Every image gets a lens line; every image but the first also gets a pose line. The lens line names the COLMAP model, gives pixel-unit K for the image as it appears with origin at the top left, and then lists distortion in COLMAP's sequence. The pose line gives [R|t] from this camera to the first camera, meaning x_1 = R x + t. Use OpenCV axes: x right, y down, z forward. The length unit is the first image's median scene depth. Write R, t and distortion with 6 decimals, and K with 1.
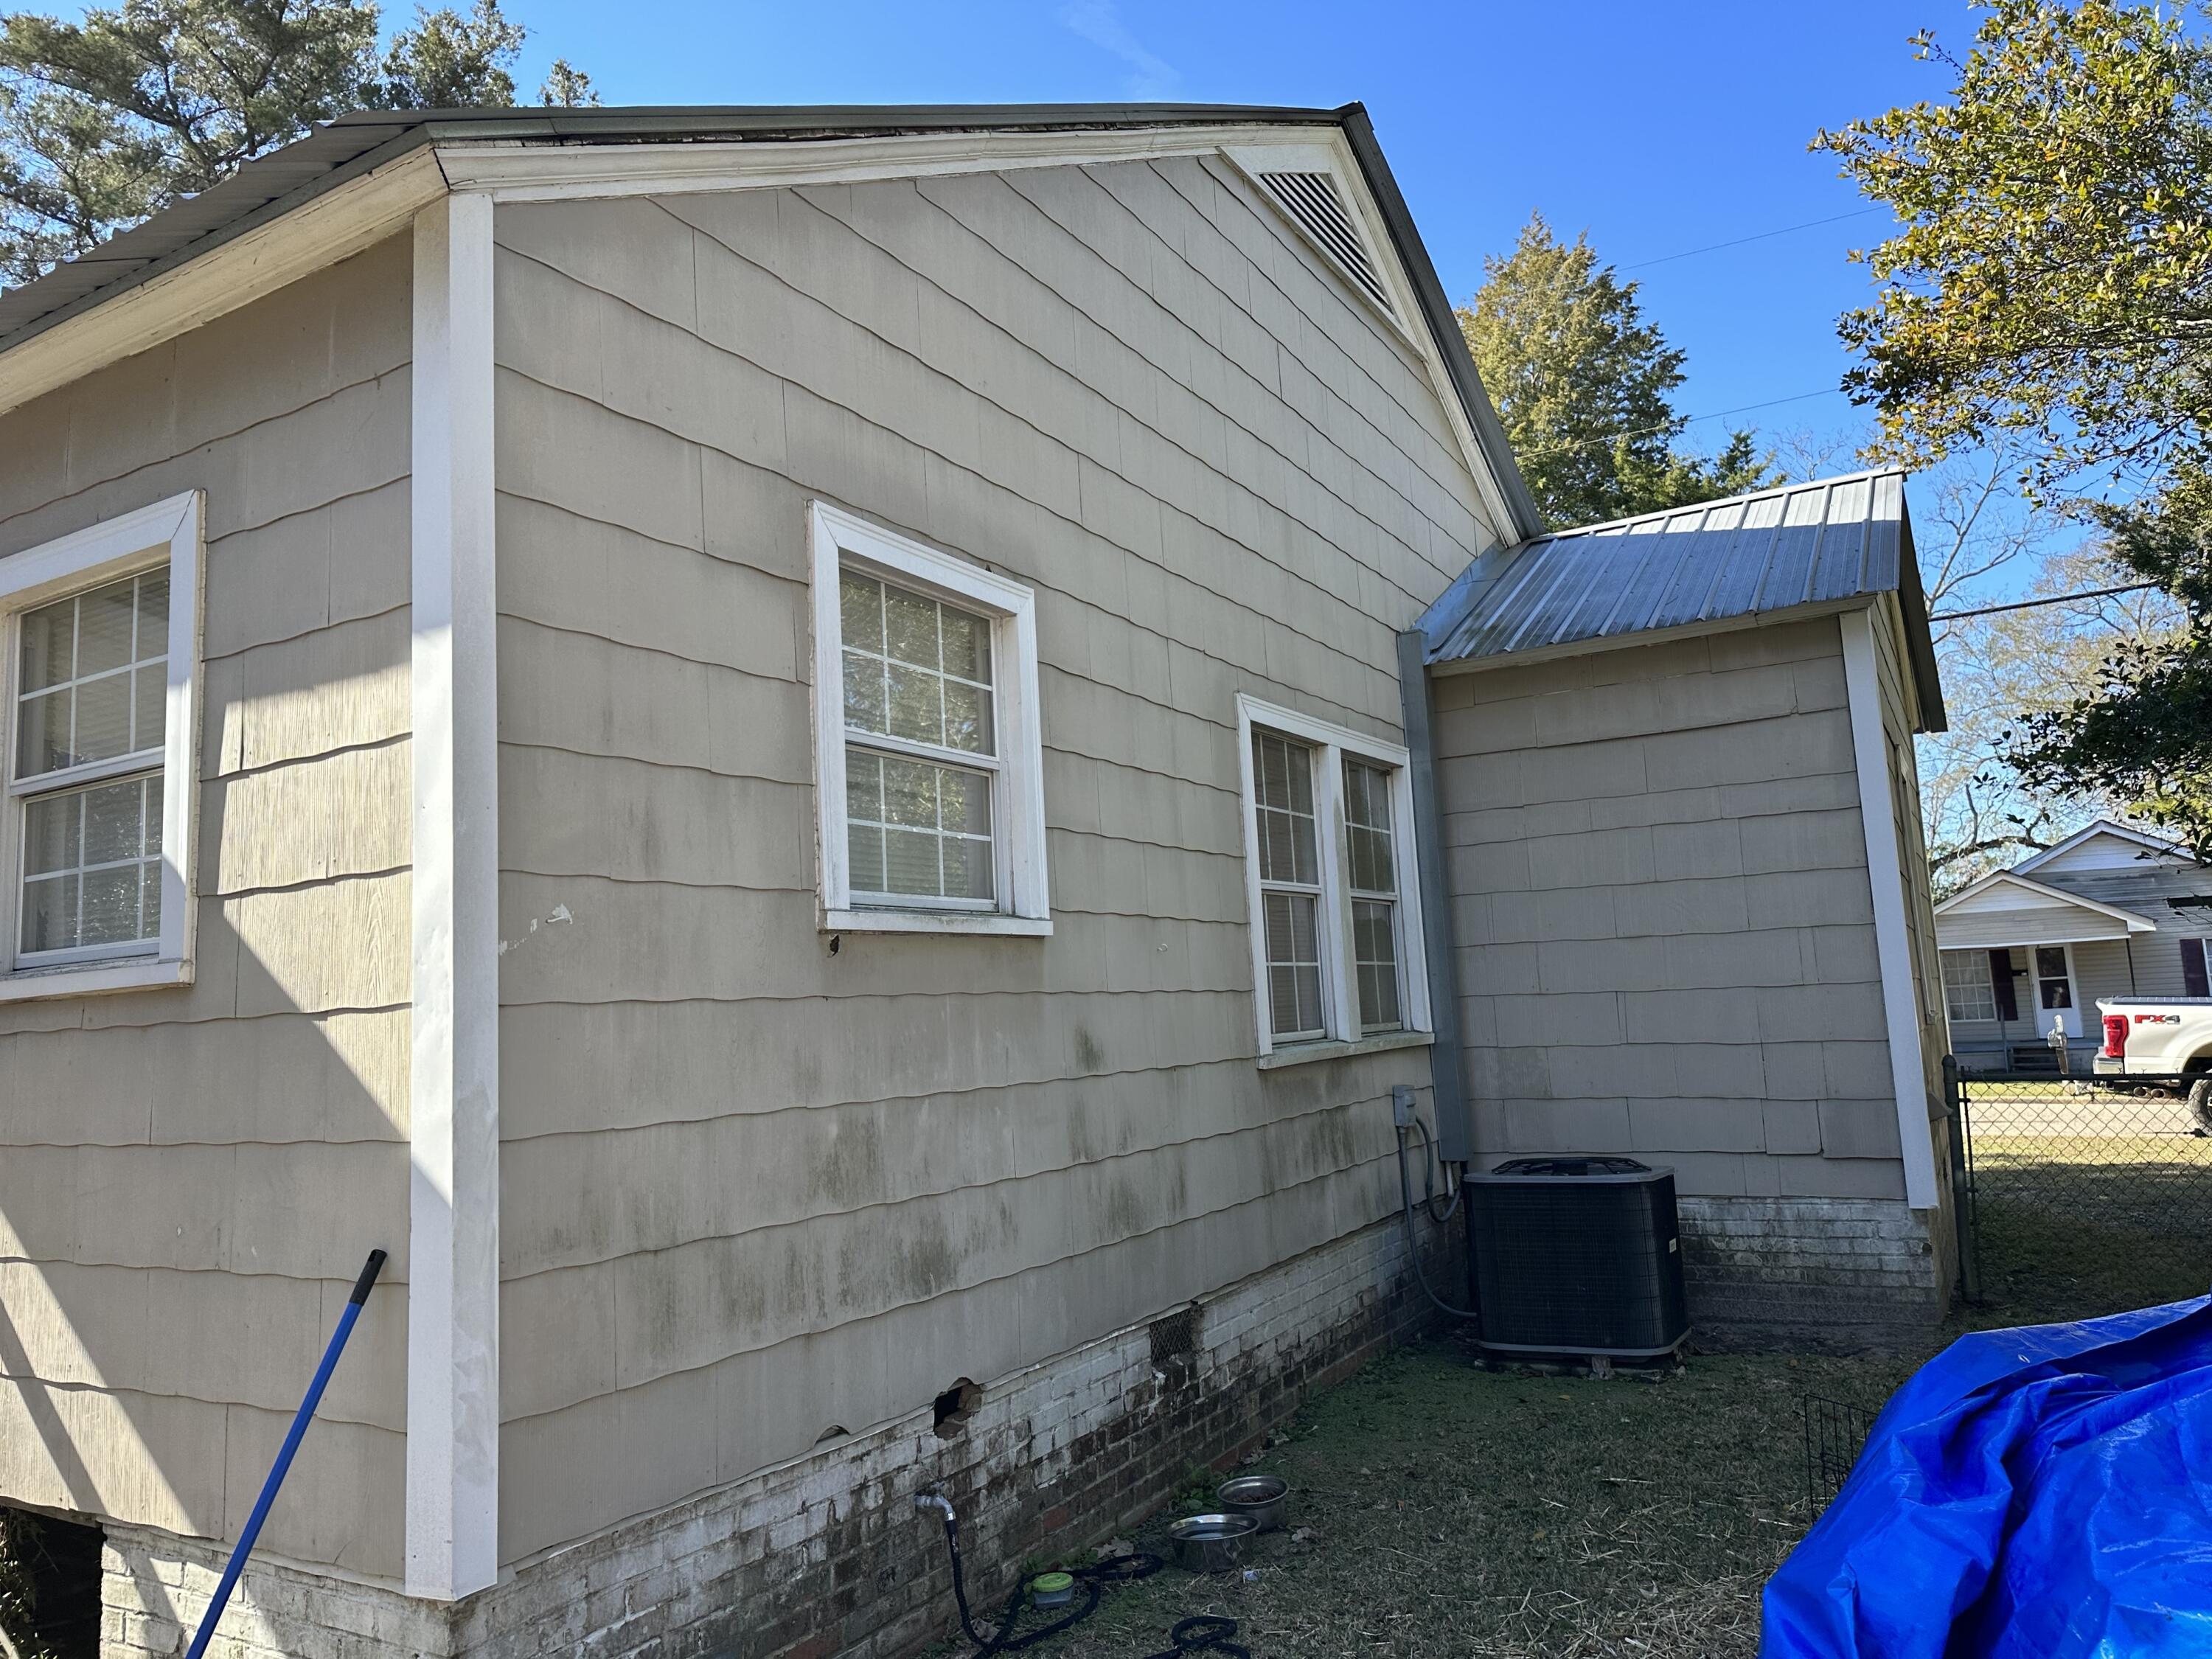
lens RADIAL K [[1534.9, 0, 1113.4], [0, 1534.9, 825.4], [0, 0, 1]] dist [0.064882, -0.077872]
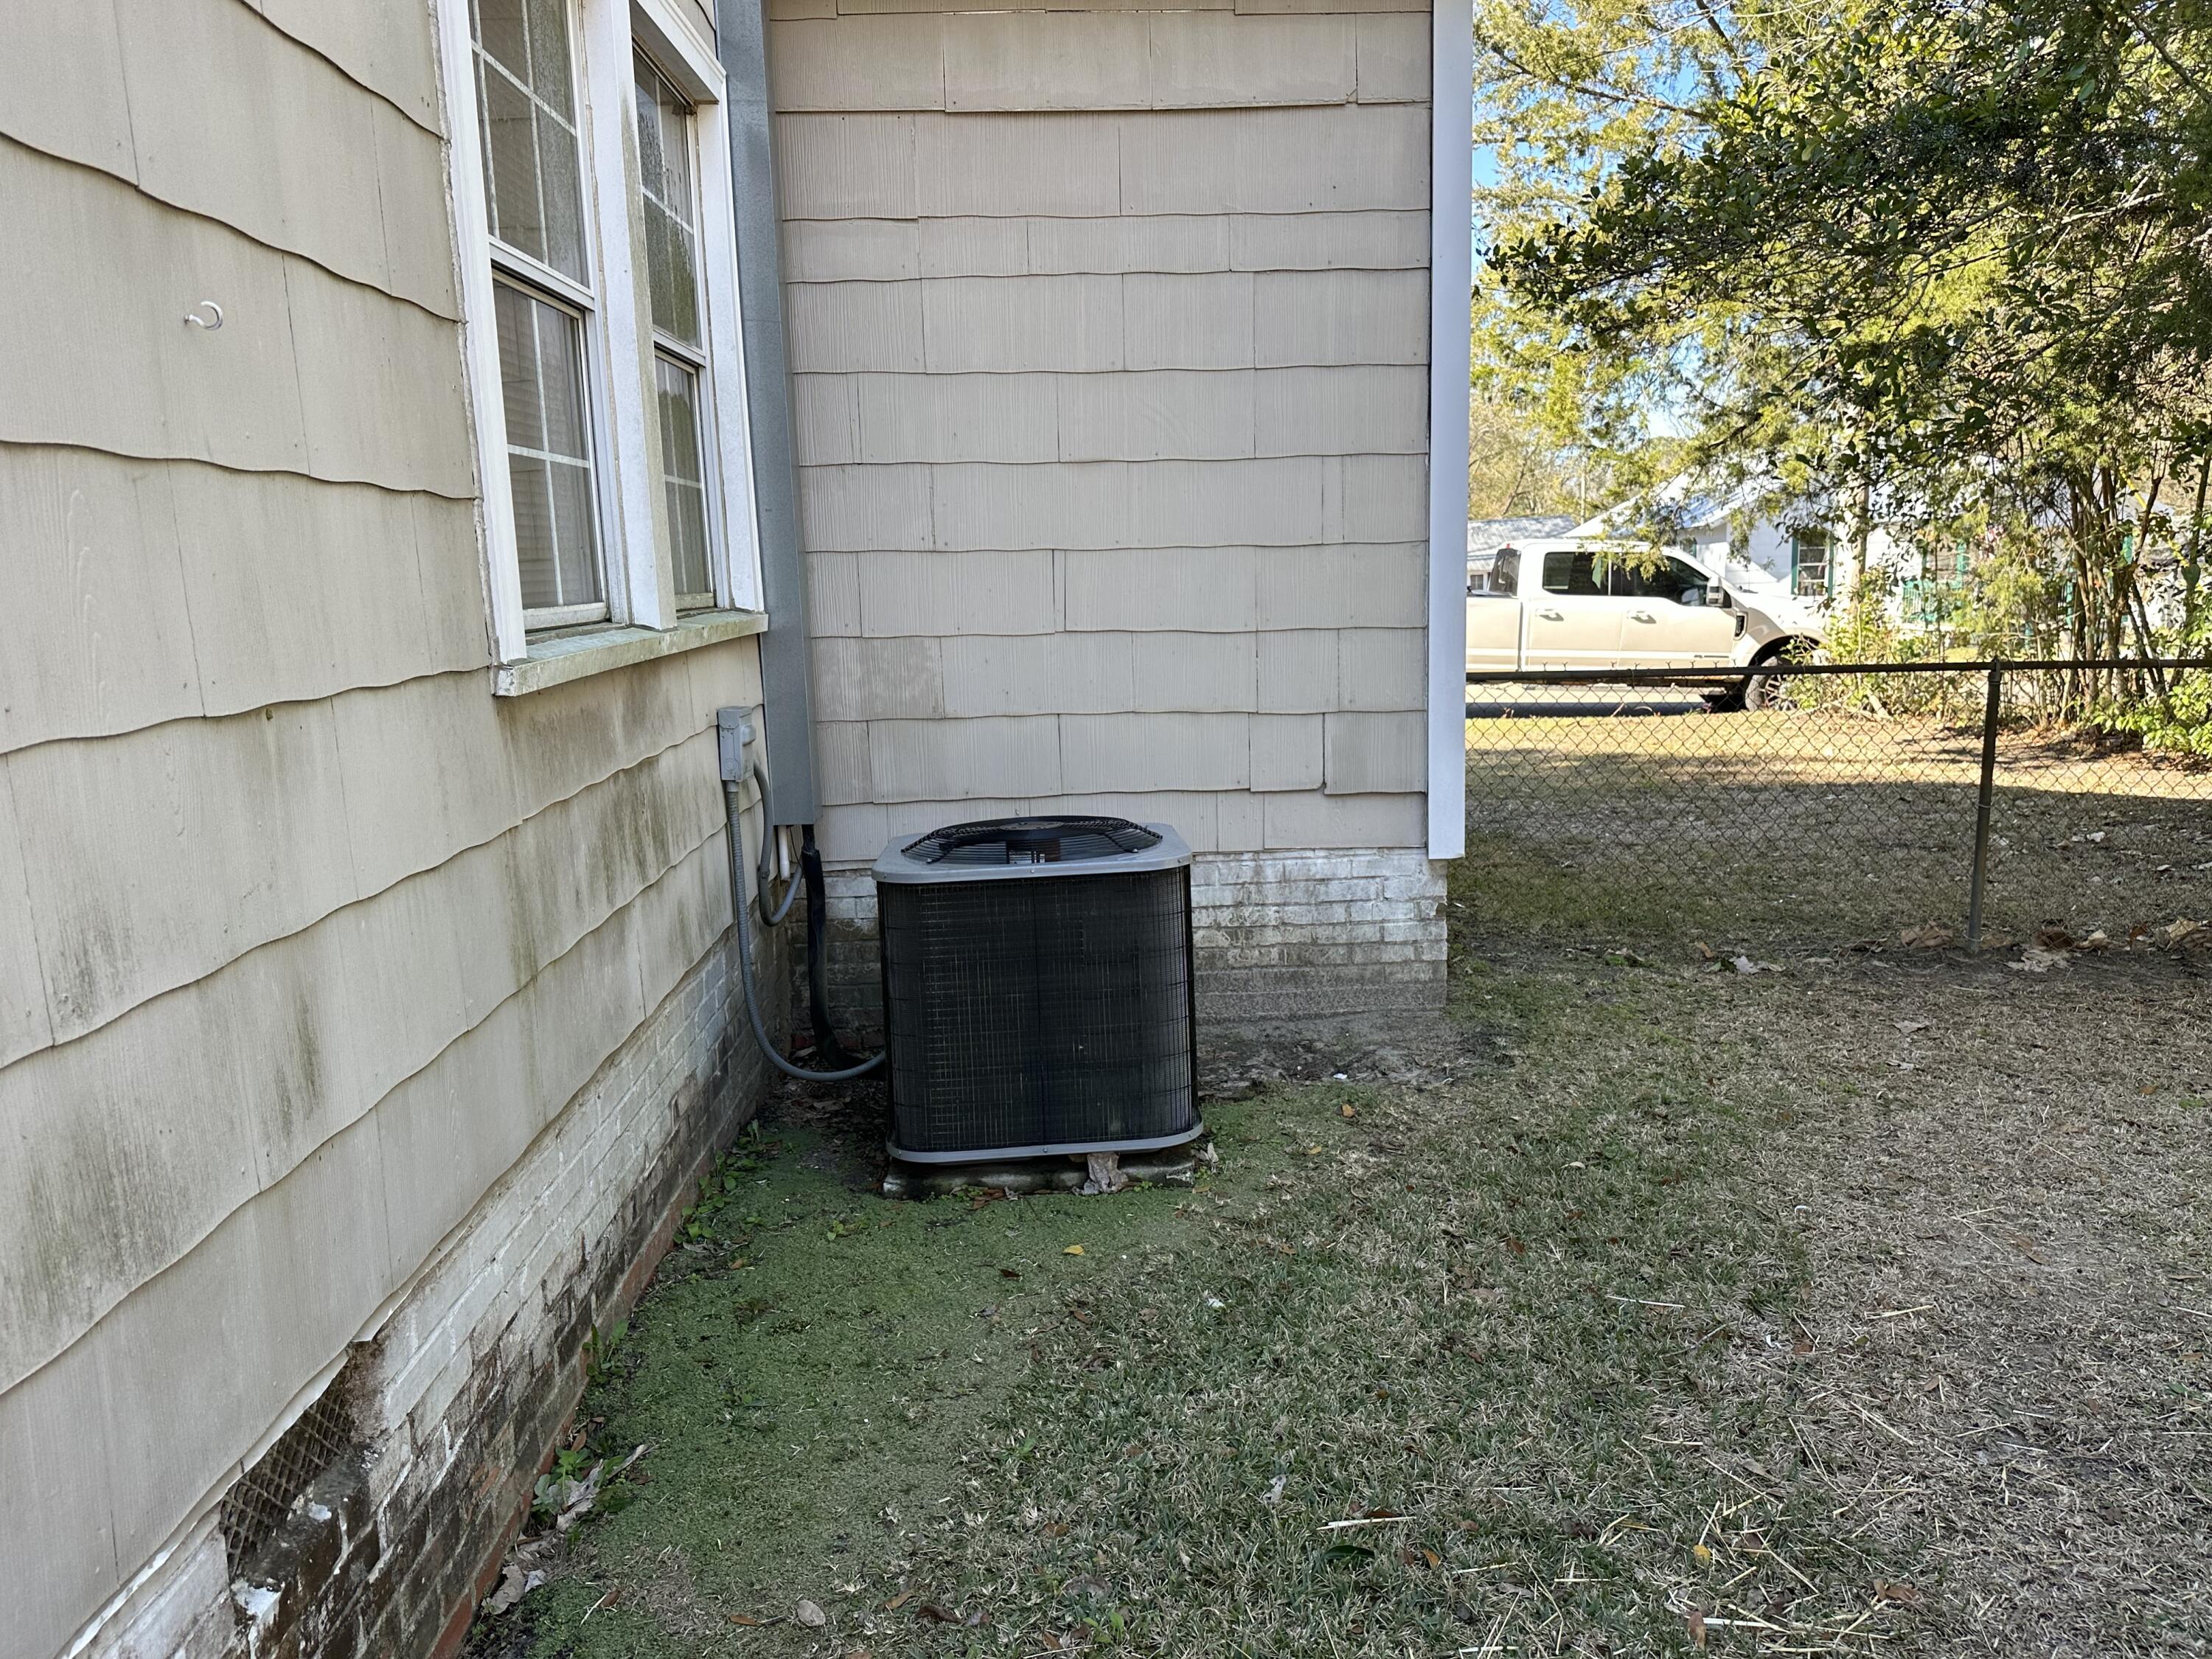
lens RADIAL K [[1534.9, 0, 1109.0], [0, 1534.9, 805.9], [0, 0, 1]] dist [0.064882, -0.077872]
pose [[0.852208, -0.056285, 0.520167, 0.015175], [-0.077886, 0.969472, 0.232505, 0.067345], [-0.517374, -0.238656, 0.821807, 0.489222]]
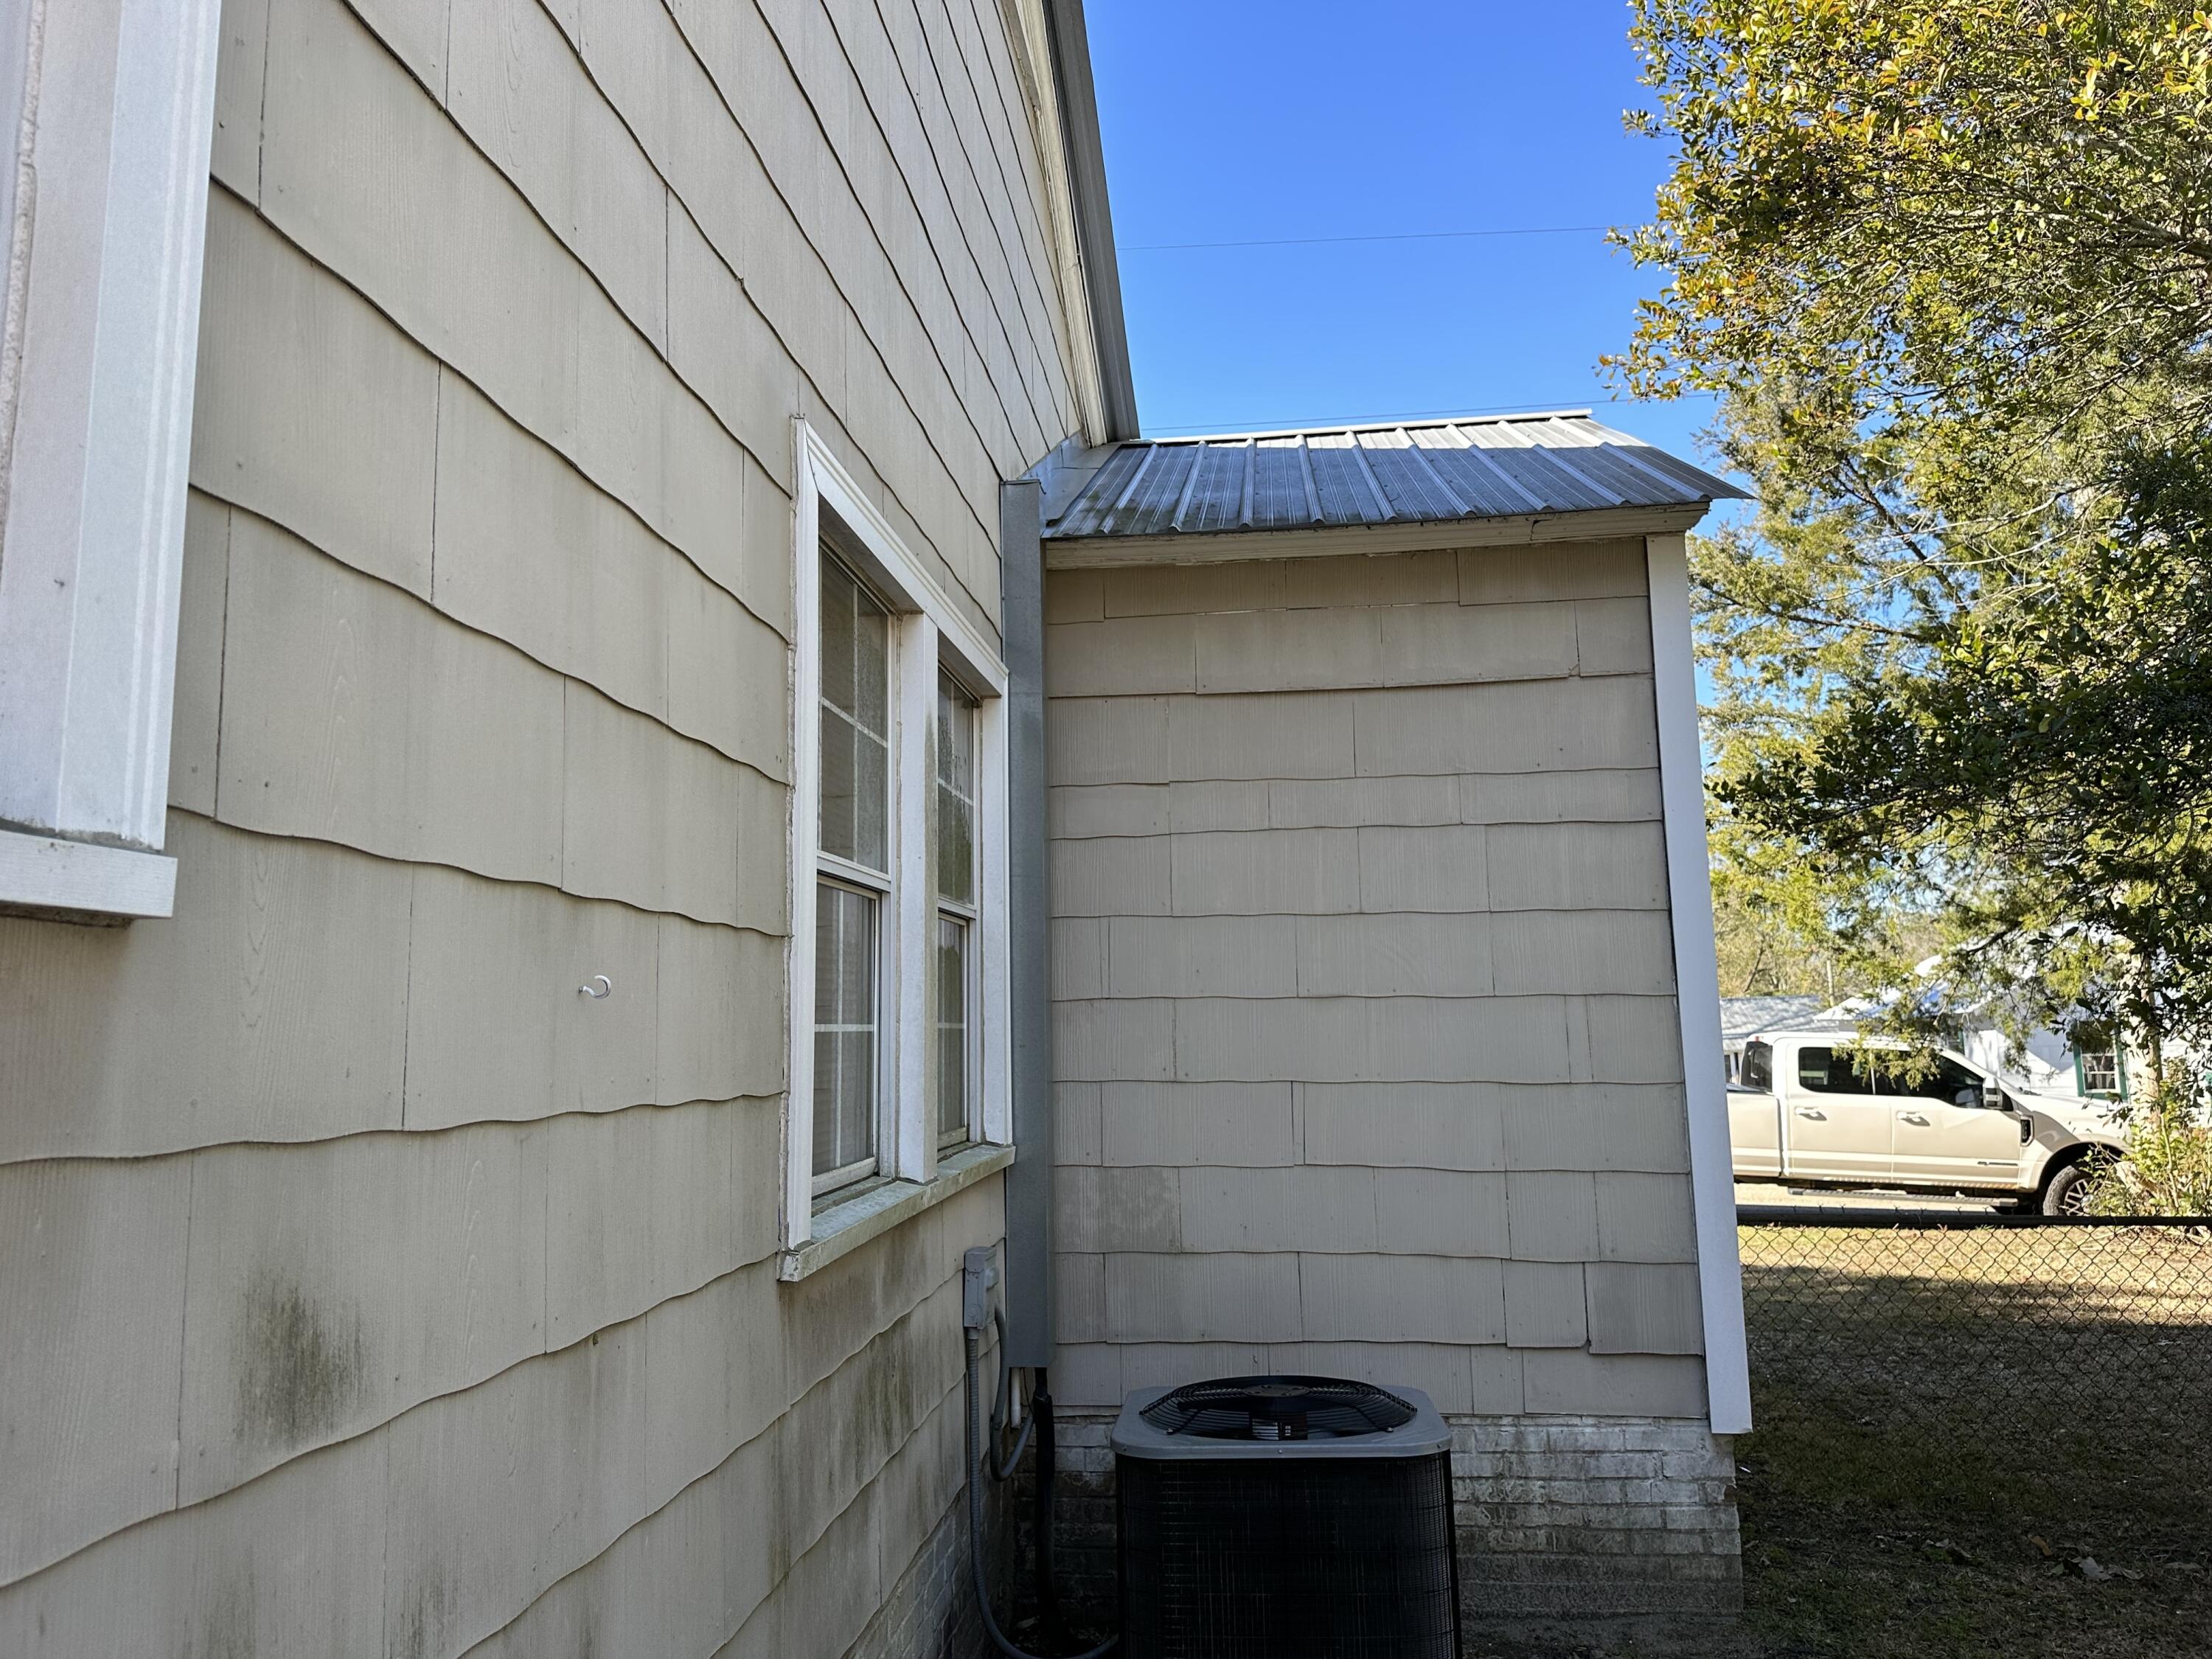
lens RADIAL K [[1534.9, 0, 1108.6], [0, 1534.9, 817.3], [0, 0, 1]] dist [0.064882, -0.077872]
pose [[0.916801, 0.089913, 0.389091, -0.000409], [-0.077214, 0.995849, -0.048191, 0.038087], [-0.391809, 0.014138, 0.919938, 0.485552]]
